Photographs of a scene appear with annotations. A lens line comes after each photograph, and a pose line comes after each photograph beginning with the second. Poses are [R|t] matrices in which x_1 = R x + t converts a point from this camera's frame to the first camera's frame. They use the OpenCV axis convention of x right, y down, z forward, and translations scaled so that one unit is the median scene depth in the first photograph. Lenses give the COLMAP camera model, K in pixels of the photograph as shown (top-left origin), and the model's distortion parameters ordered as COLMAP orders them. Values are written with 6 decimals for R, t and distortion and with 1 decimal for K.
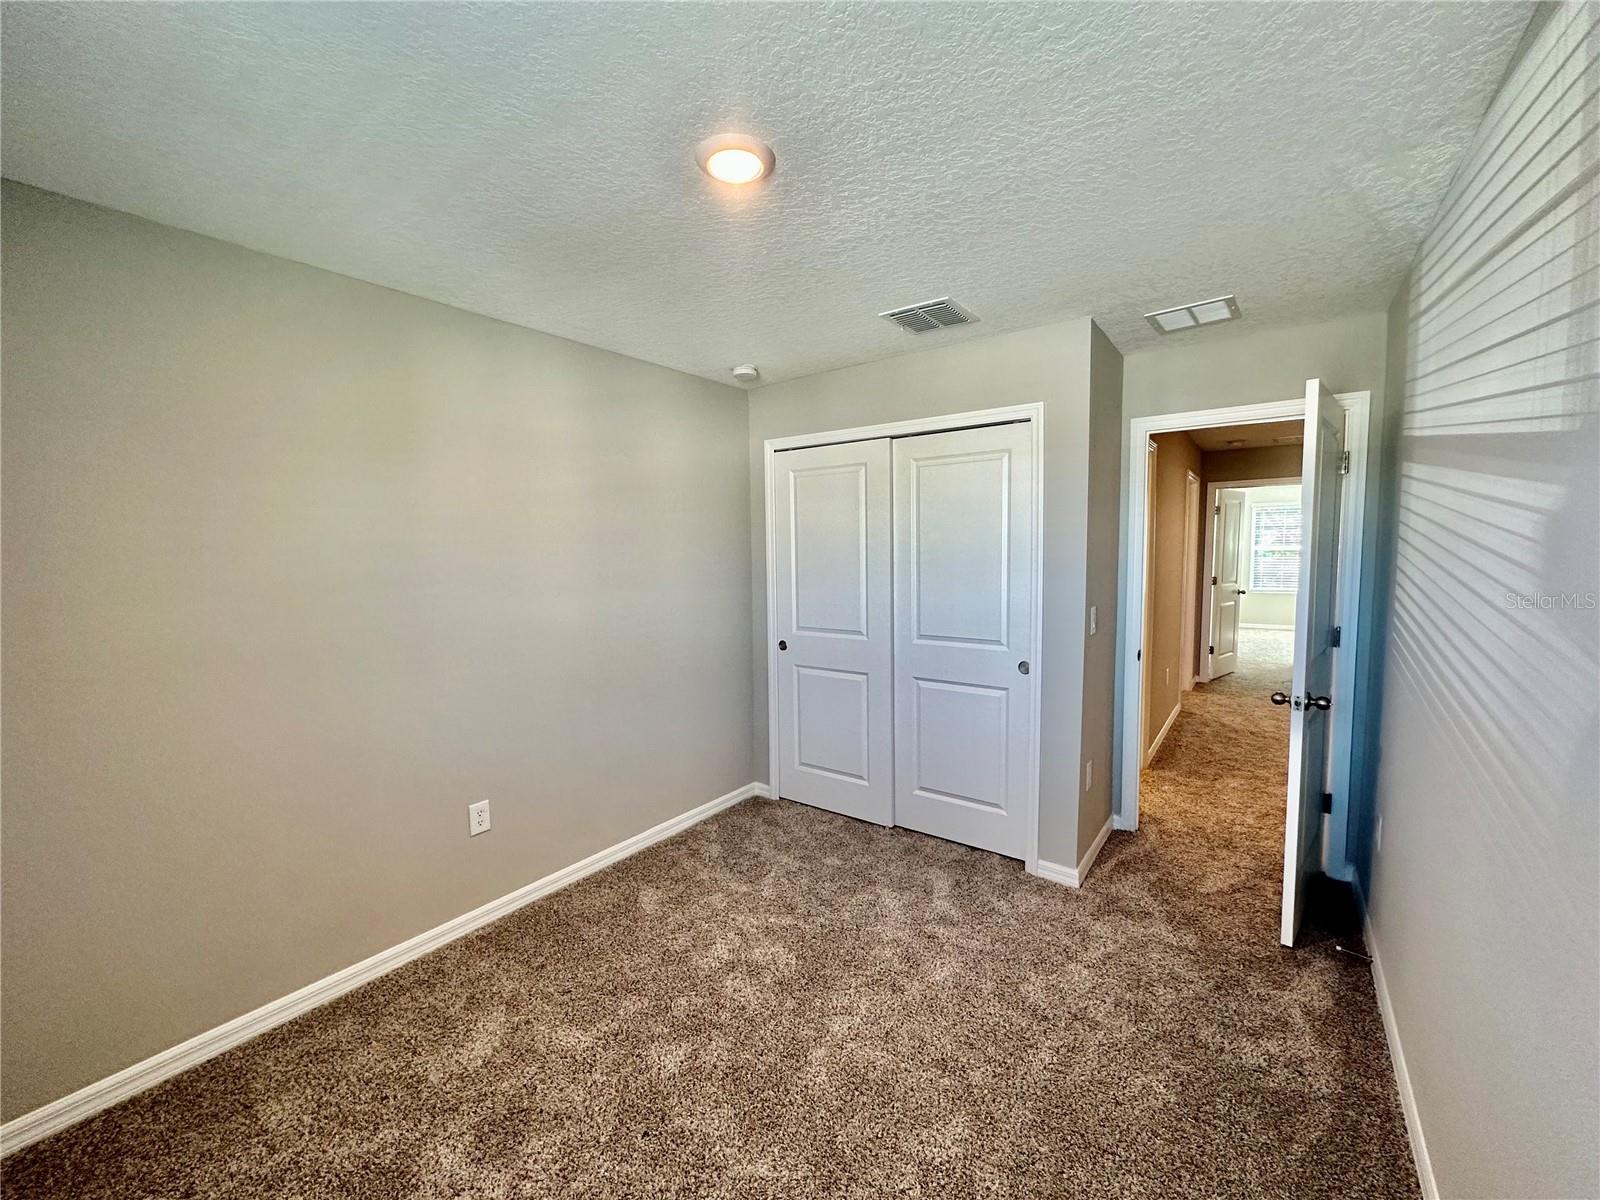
lens RADIAL K [[639.4, 0, 815.7], [0, 639.4, 598.6], [0, 0, 1]] dist [-0.008605, 0.000221]
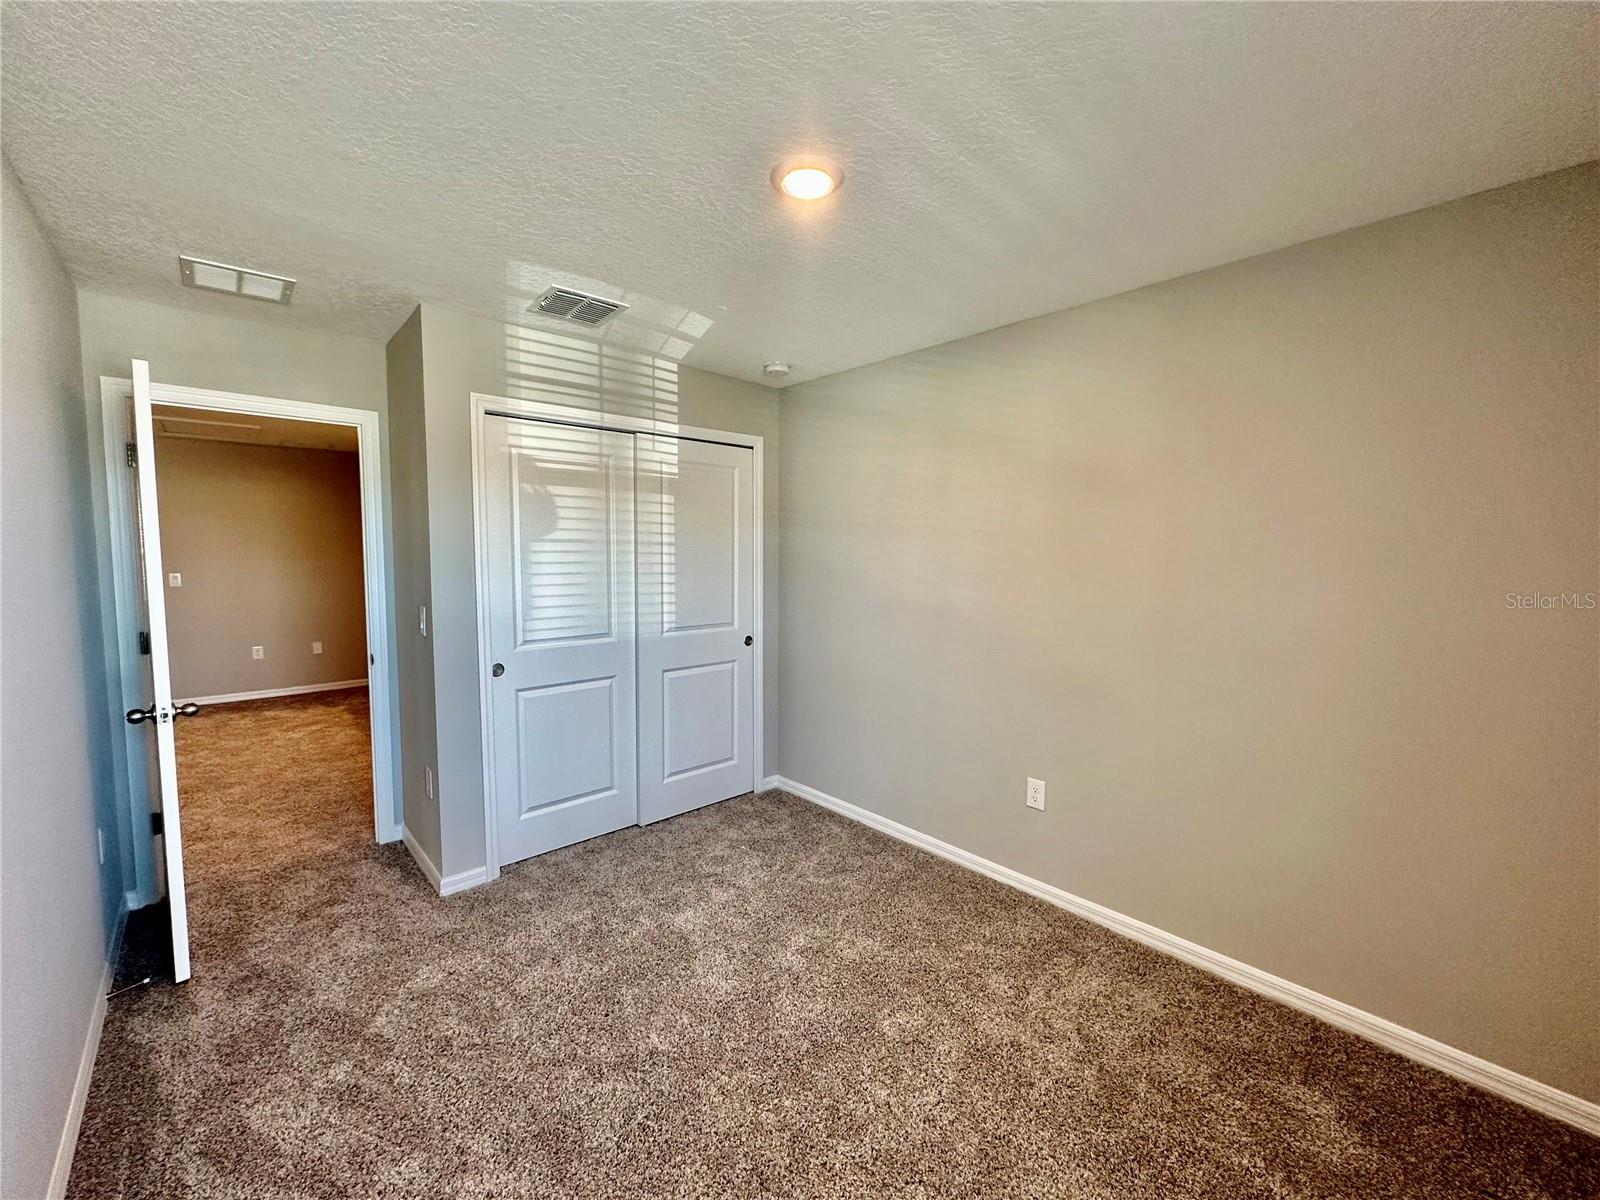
lens RADIAL K [[639.4, 0, 800.4], [0, 639.4, 609.0], [0, 0, 1]] dist [-0.008605, 0.000221]
pose [[0.212260, -0.073129, 0.974473, -0.221378], [0.061889, 0.996200, 0.061279, -0.007011], [-0.975252, 0.047302, 0.215979, 0.150667]]
